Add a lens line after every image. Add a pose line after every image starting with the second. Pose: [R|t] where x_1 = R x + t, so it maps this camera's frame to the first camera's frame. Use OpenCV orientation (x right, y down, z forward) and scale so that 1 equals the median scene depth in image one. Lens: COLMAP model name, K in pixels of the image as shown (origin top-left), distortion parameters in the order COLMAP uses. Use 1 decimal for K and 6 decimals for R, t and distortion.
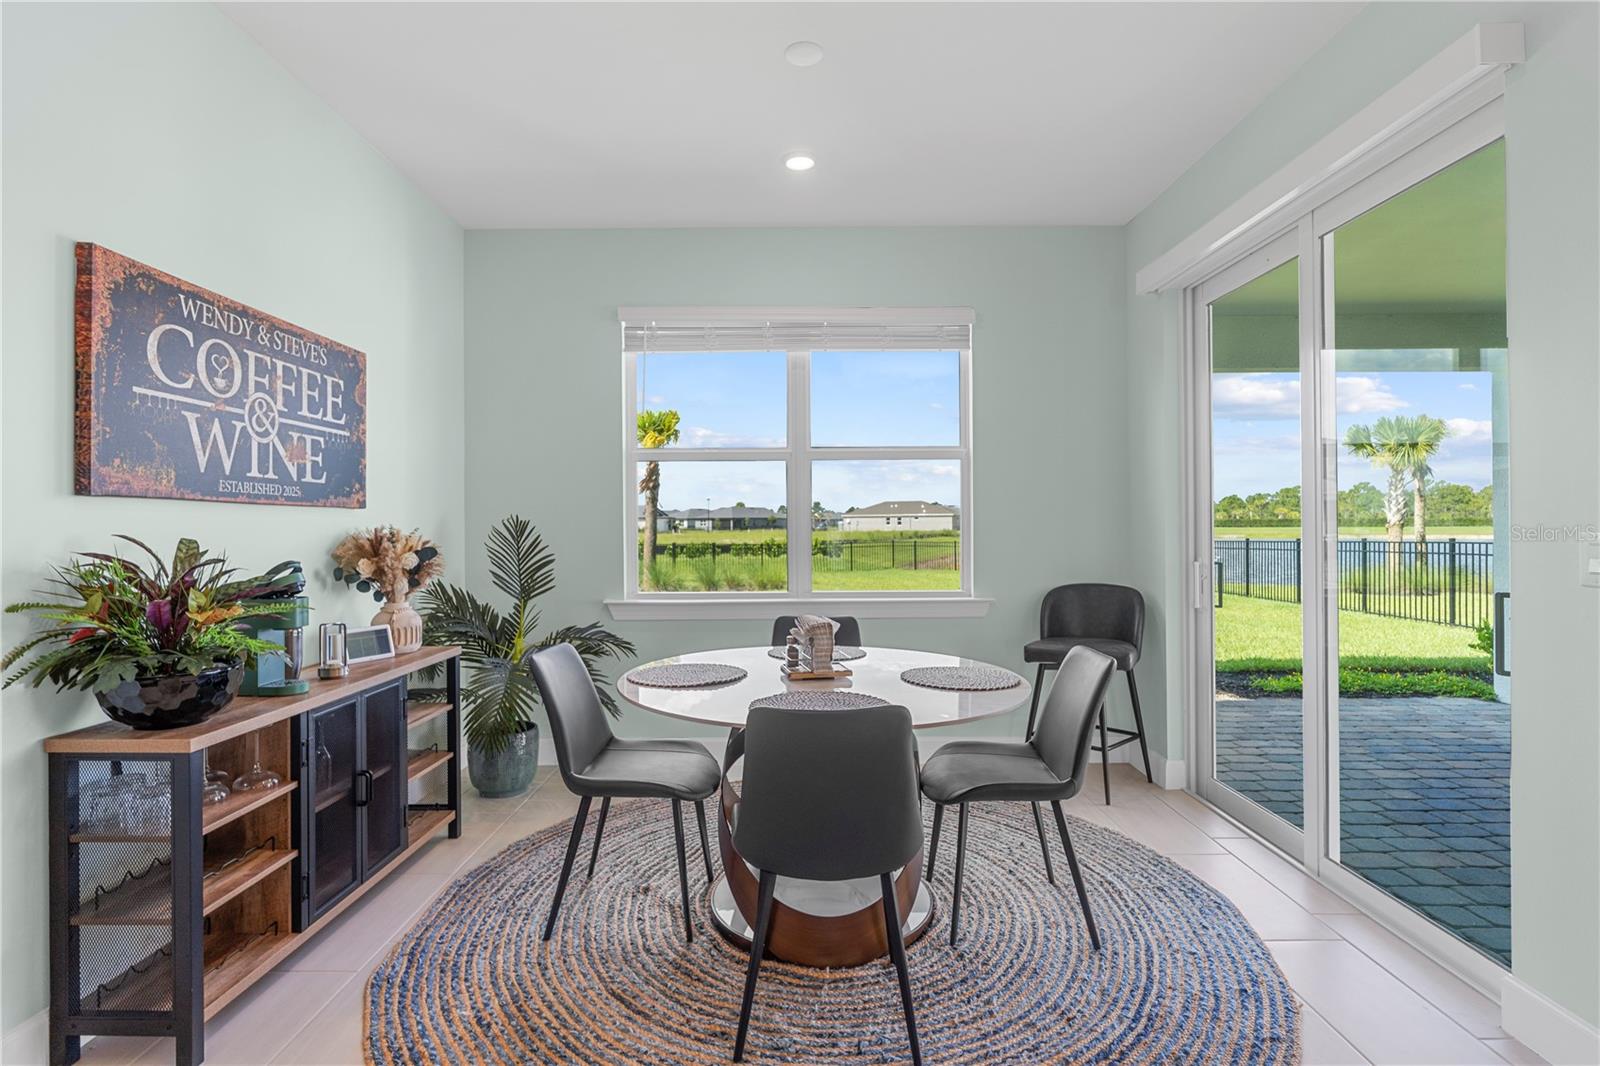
lens RADIAL K [[834.8, 0, 800.0], [0, 834.8, 533.0], [0, 0, 1]] dist [0.002995, 0.000558]
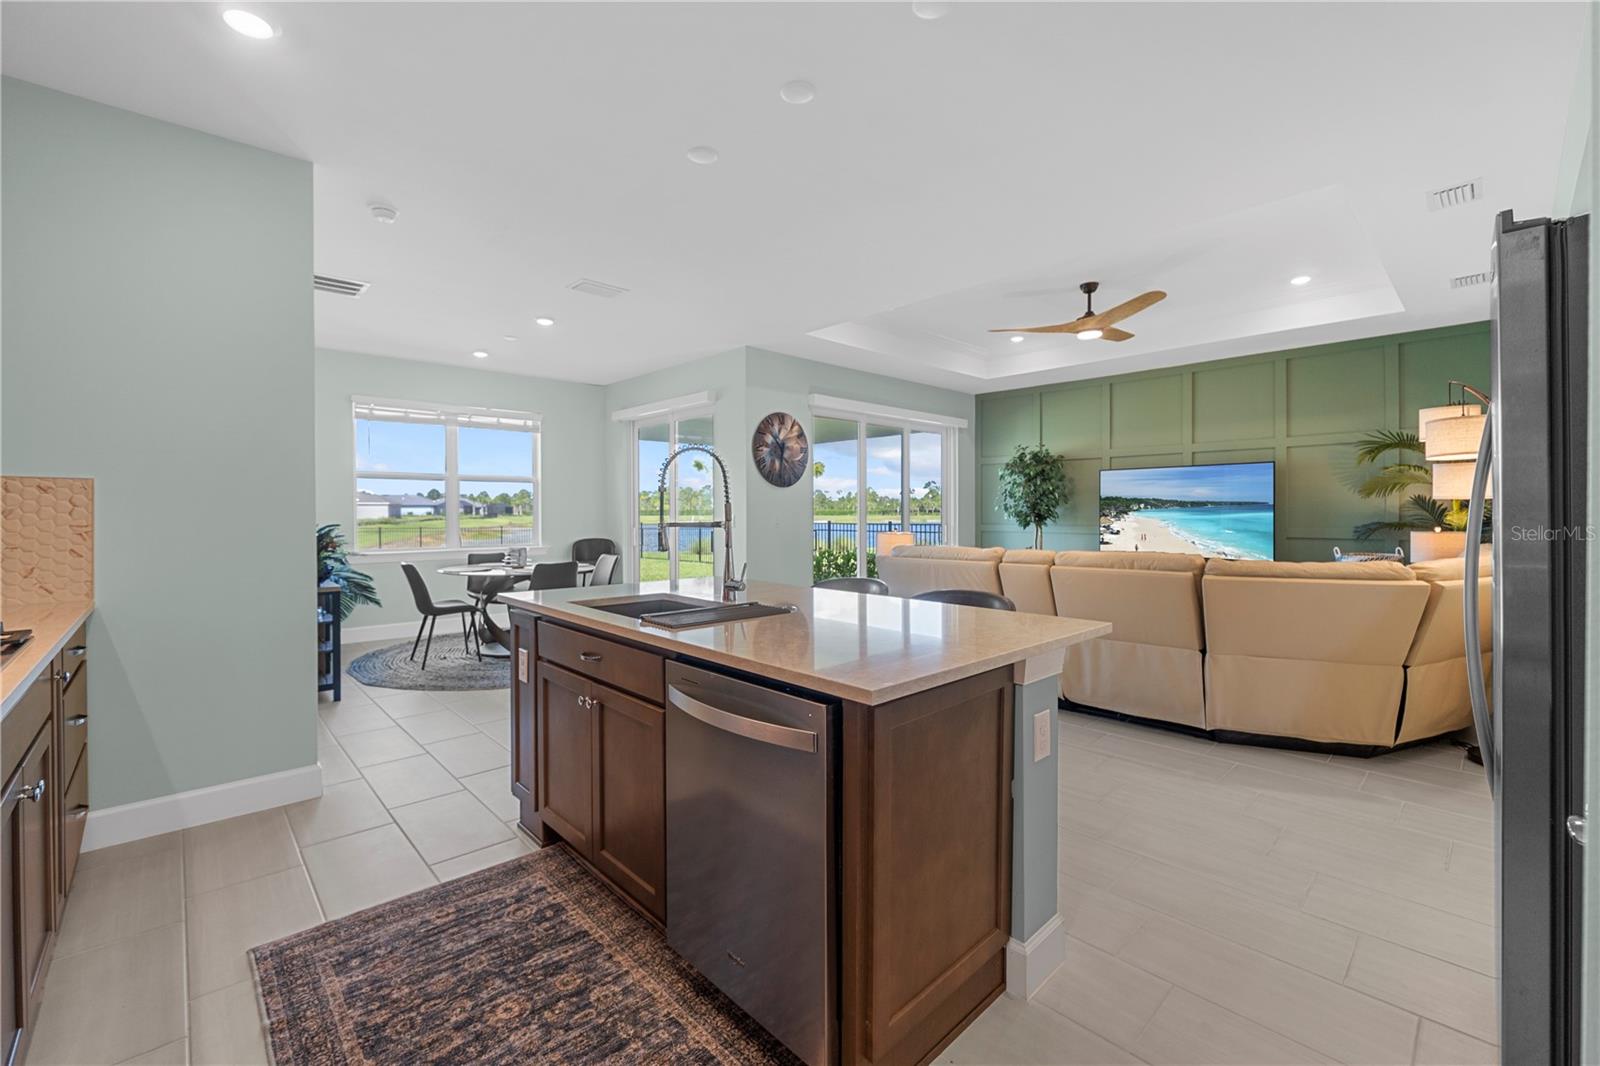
lens RADIAL K [[667.7, 0, 800.0], [0, 667.7, 533.0], [0, 0, 1]] dist [-0.001657, 0.000039]
pose [[0.744217, 0.000256, 0.667938, -0.459053], [-0.014830, 0.999760, 0.016141, 0.005601], [-0.667773, -0.021918, 0.744042, -0.777842]]
